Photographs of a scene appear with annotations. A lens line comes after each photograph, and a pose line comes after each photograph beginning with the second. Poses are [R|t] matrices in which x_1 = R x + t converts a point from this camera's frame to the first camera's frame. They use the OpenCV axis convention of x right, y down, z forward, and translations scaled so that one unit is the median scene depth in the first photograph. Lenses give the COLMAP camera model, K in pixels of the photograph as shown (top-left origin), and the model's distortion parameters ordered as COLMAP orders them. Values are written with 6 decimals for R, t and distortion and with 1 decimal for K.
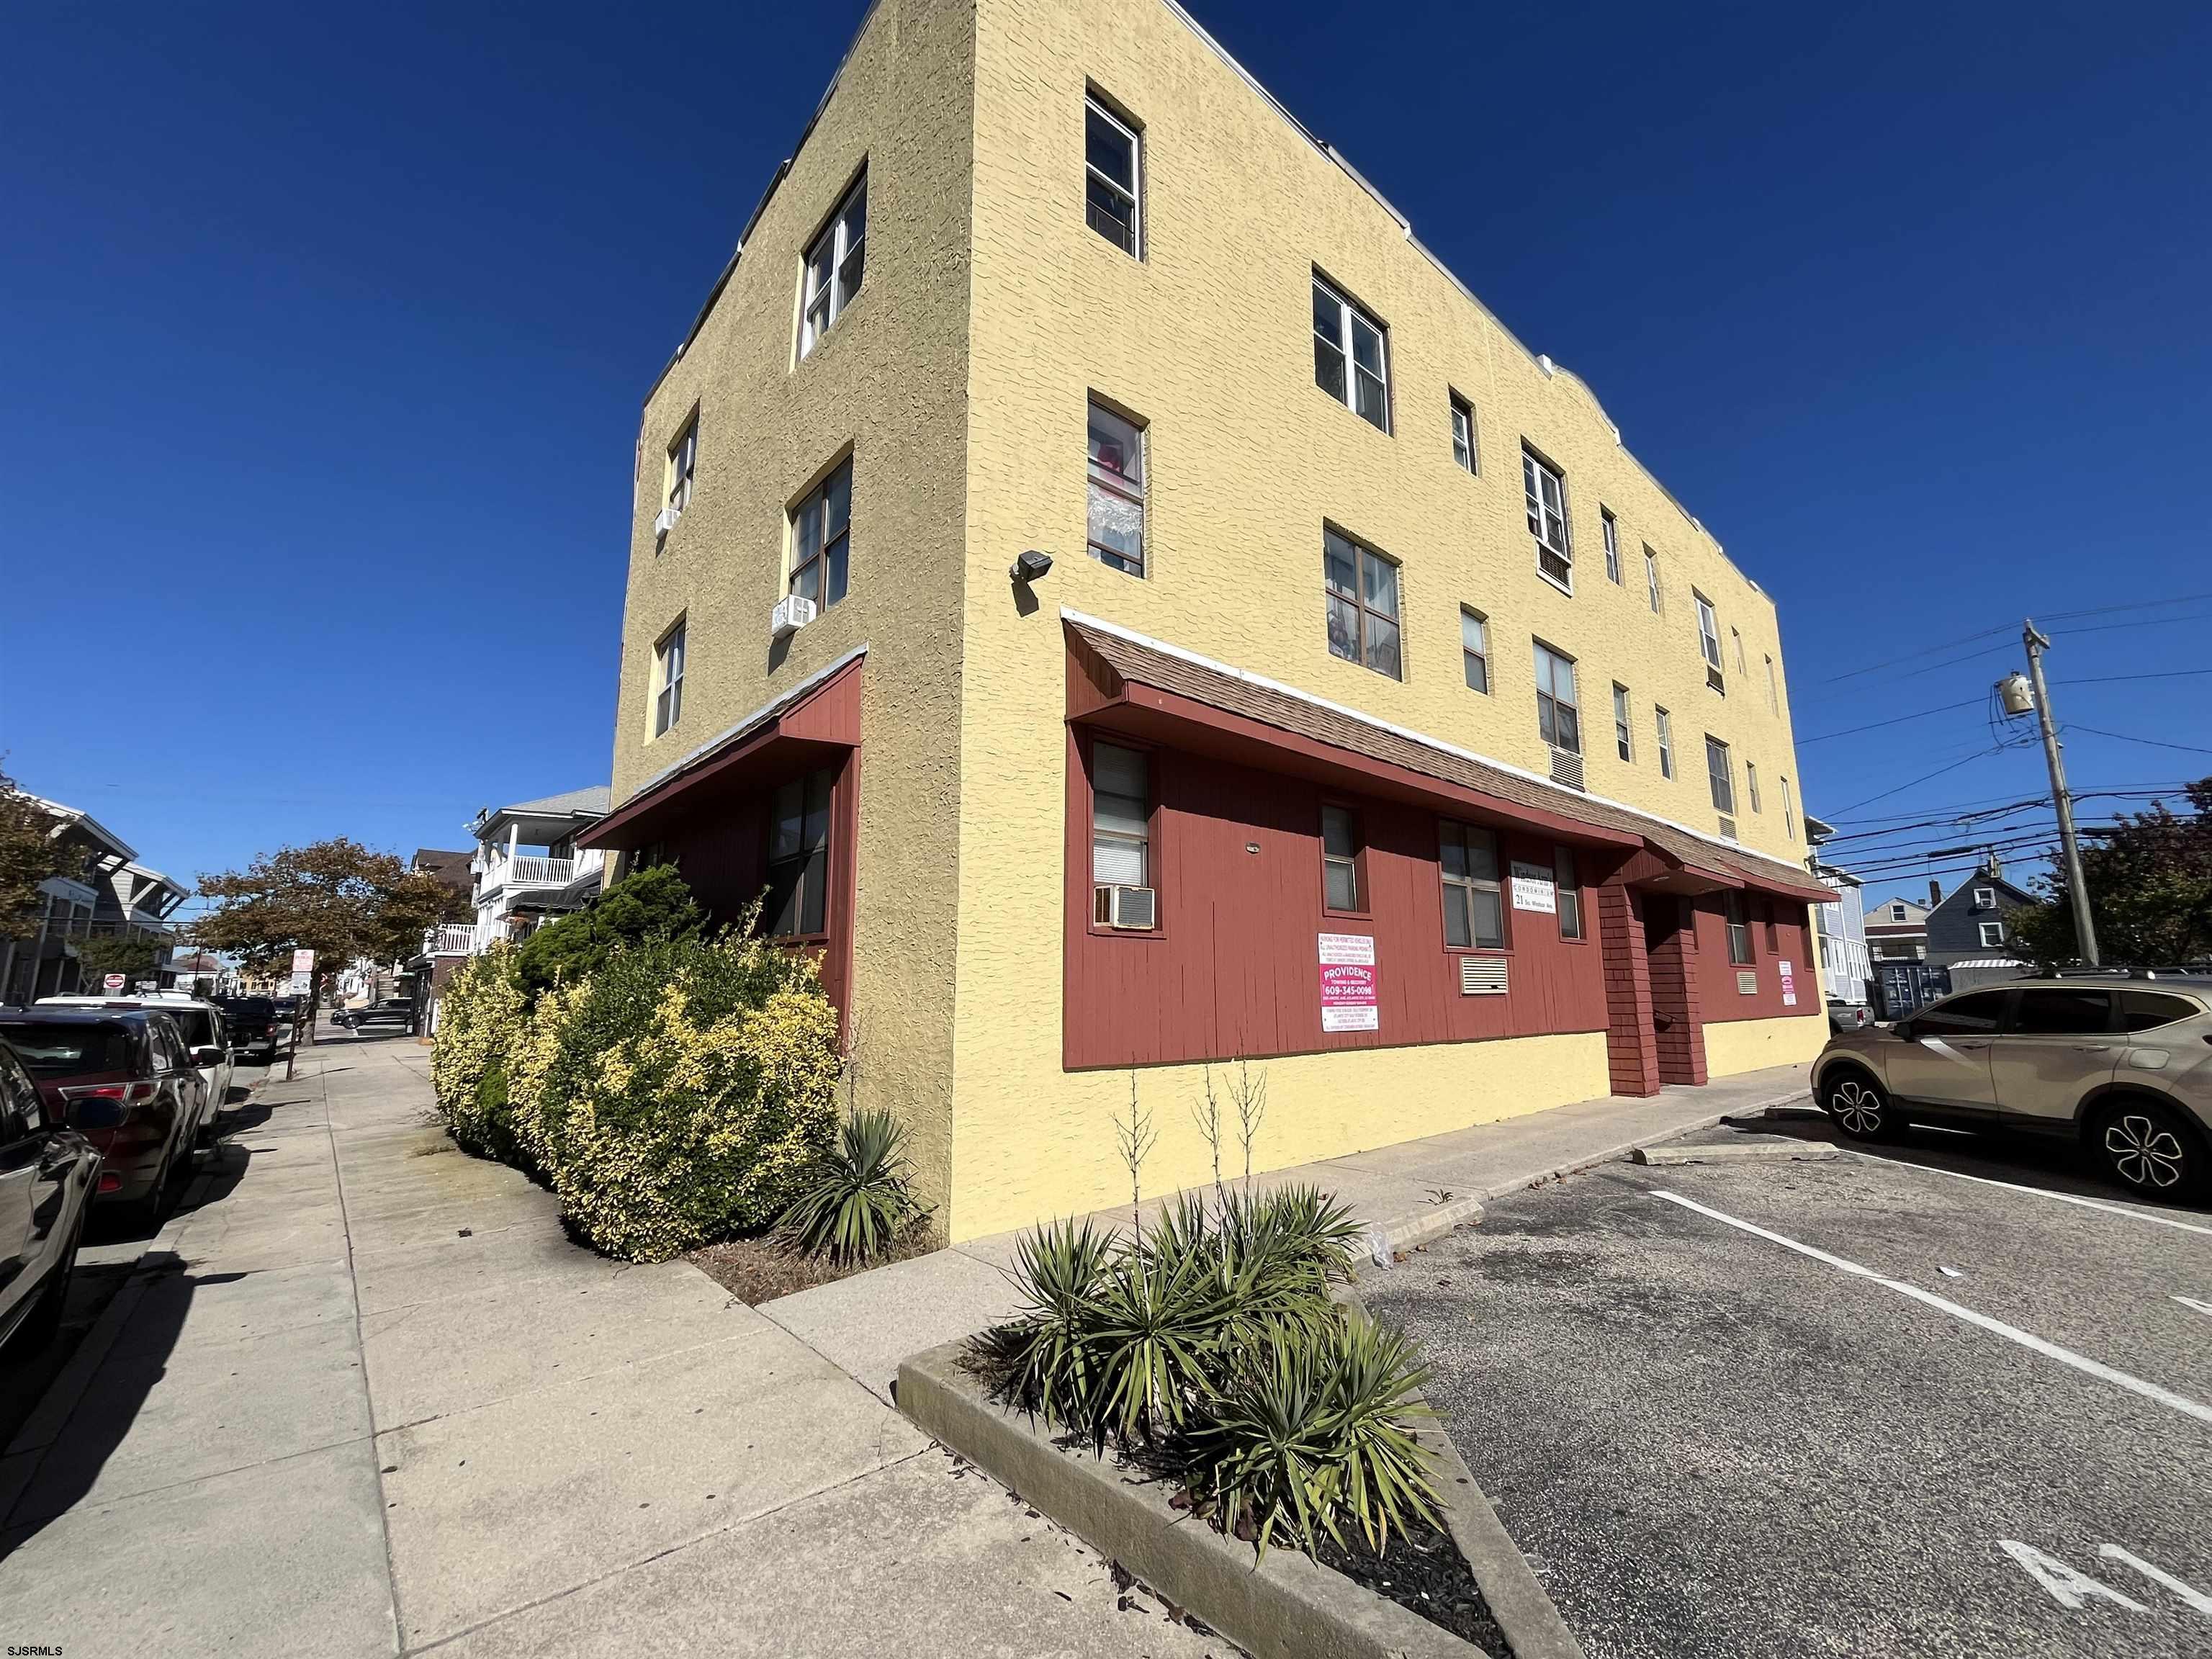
lens RADIAL K [[897.3, 0, 1098.8], [0, 897.3, 834.8], [0, 0, 1]] dist [-0.002617, -0.000161]
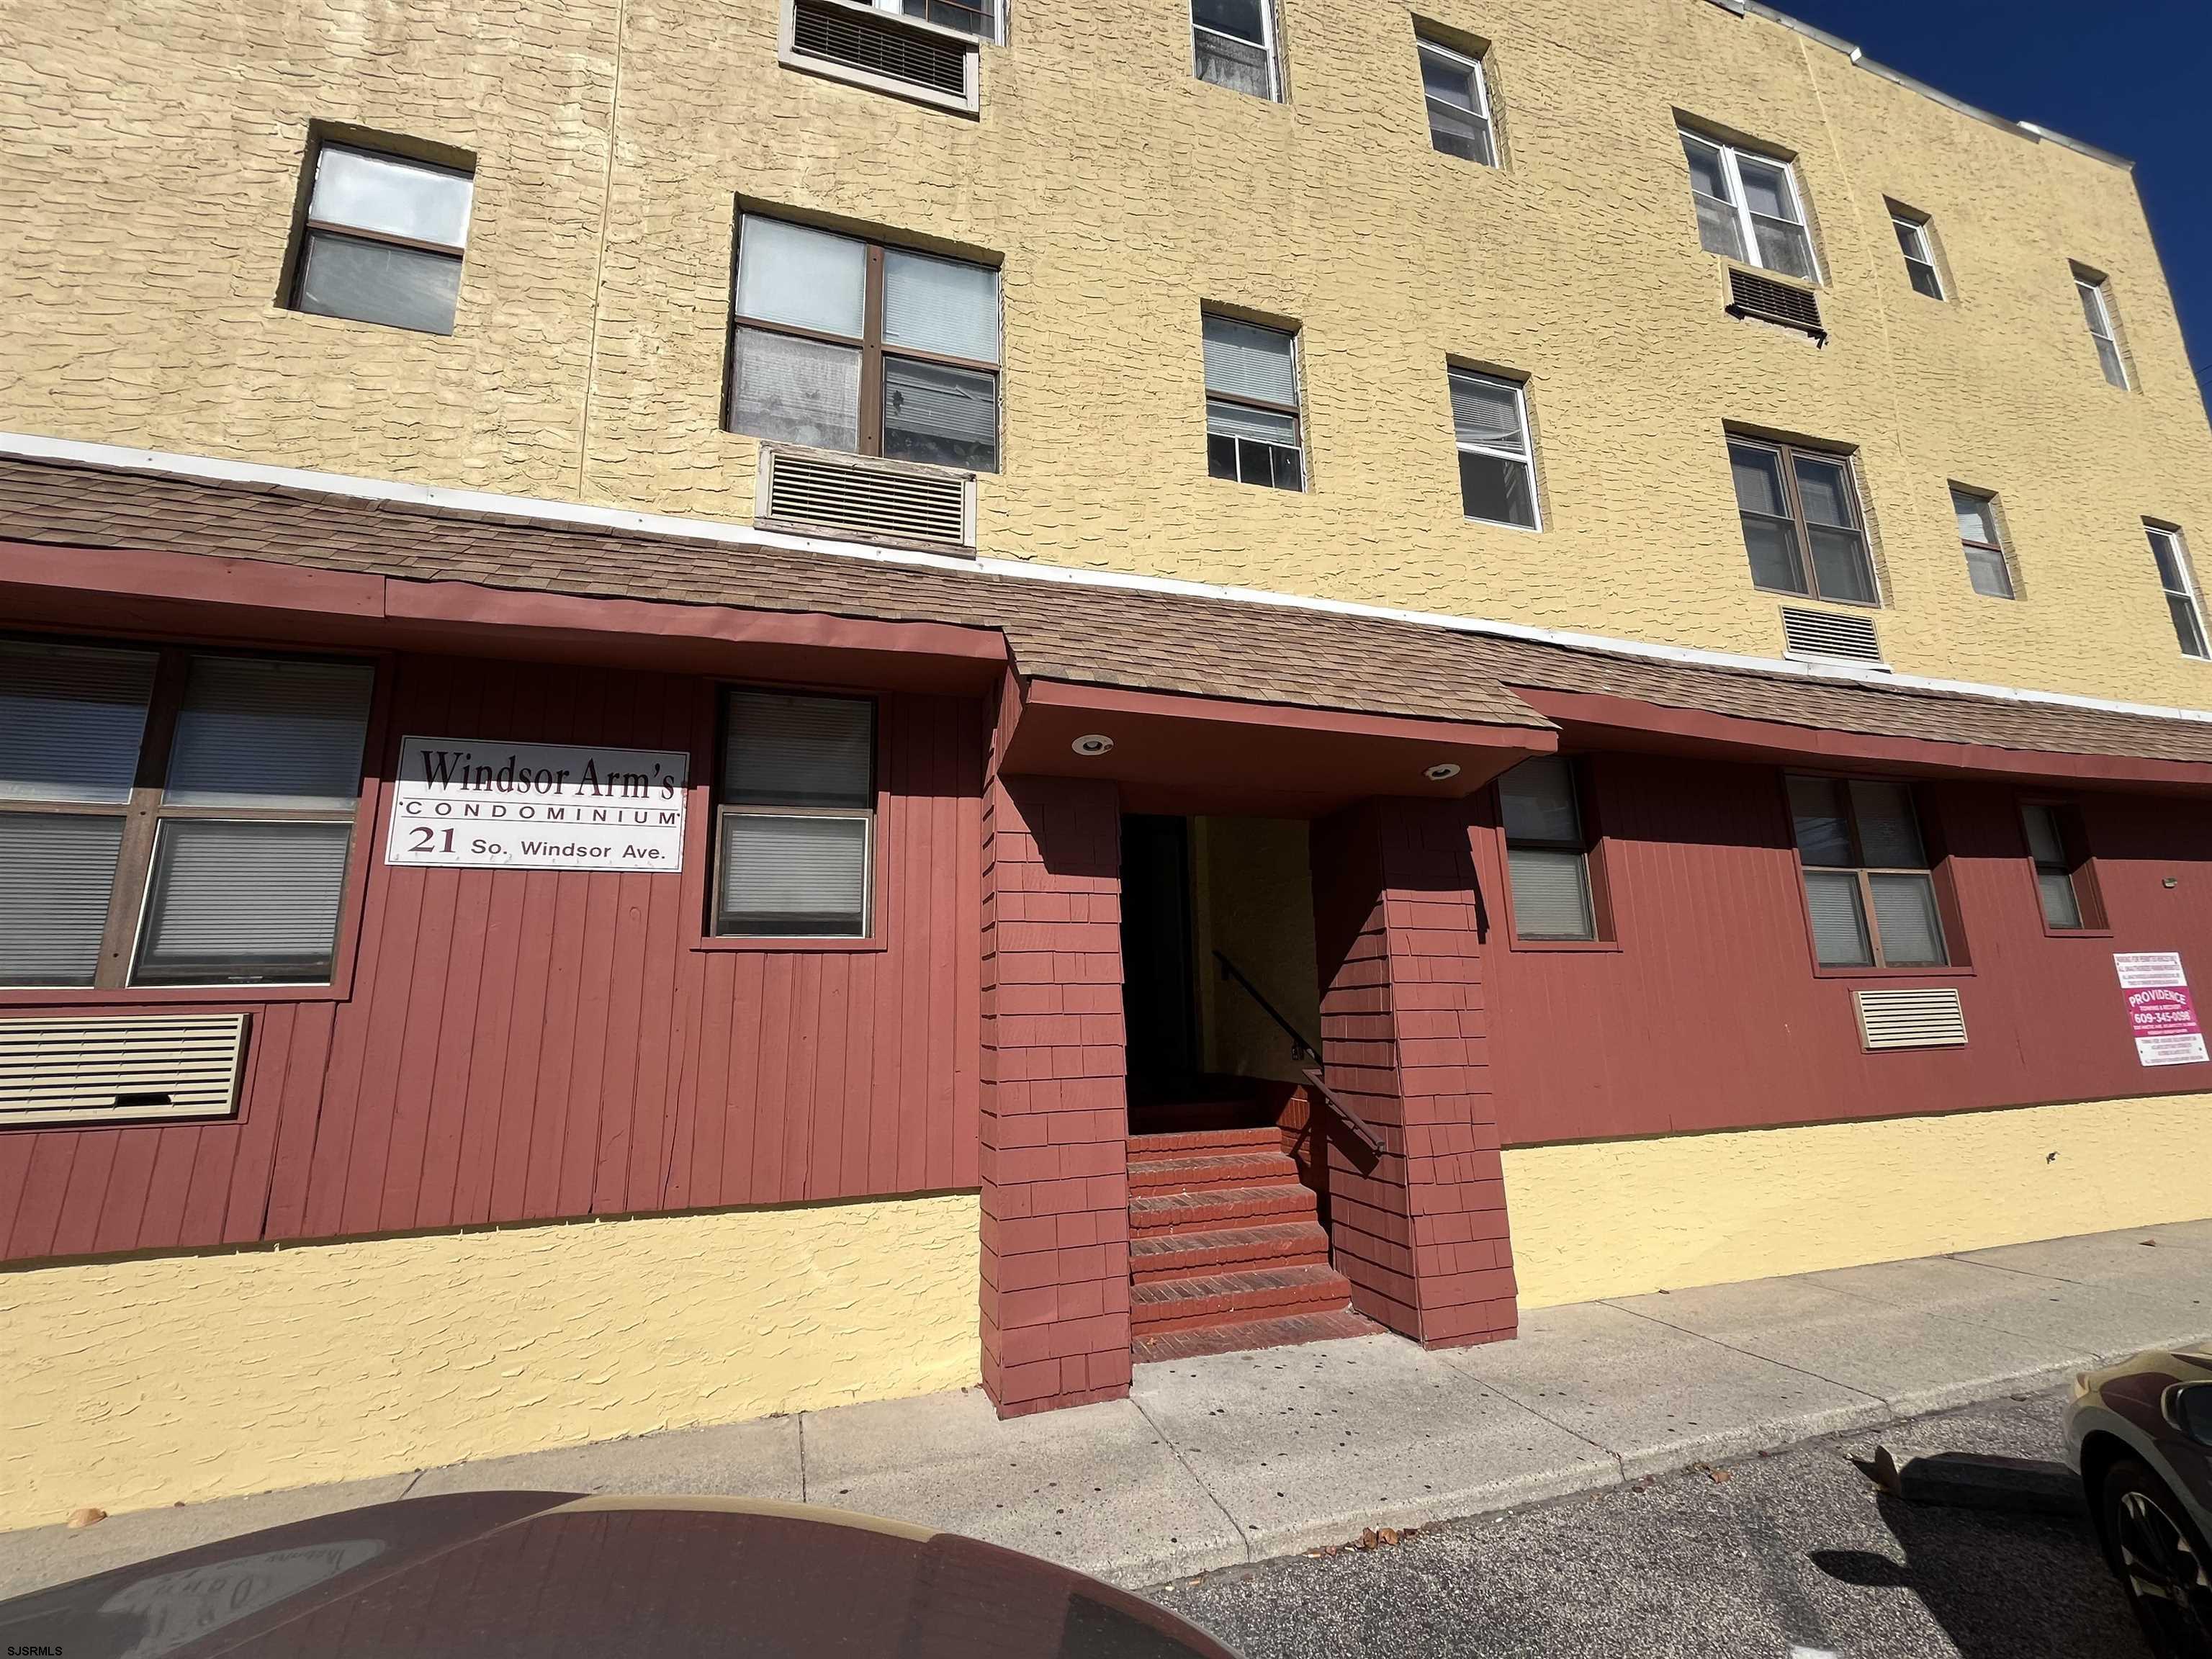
lens RADIAL K [[939.0, 0, 1109.6], [0, 939.0, 840.0], [0, 0, 1]] dist [-0.000451, -0.009451]
pose [[0.916580, -0.096004, -0.388156, 0.544079], [0.087111, 0.995376, -0.040488, 0.070372], [0.390248, 0.003298, 0.920704, 0.474779]]
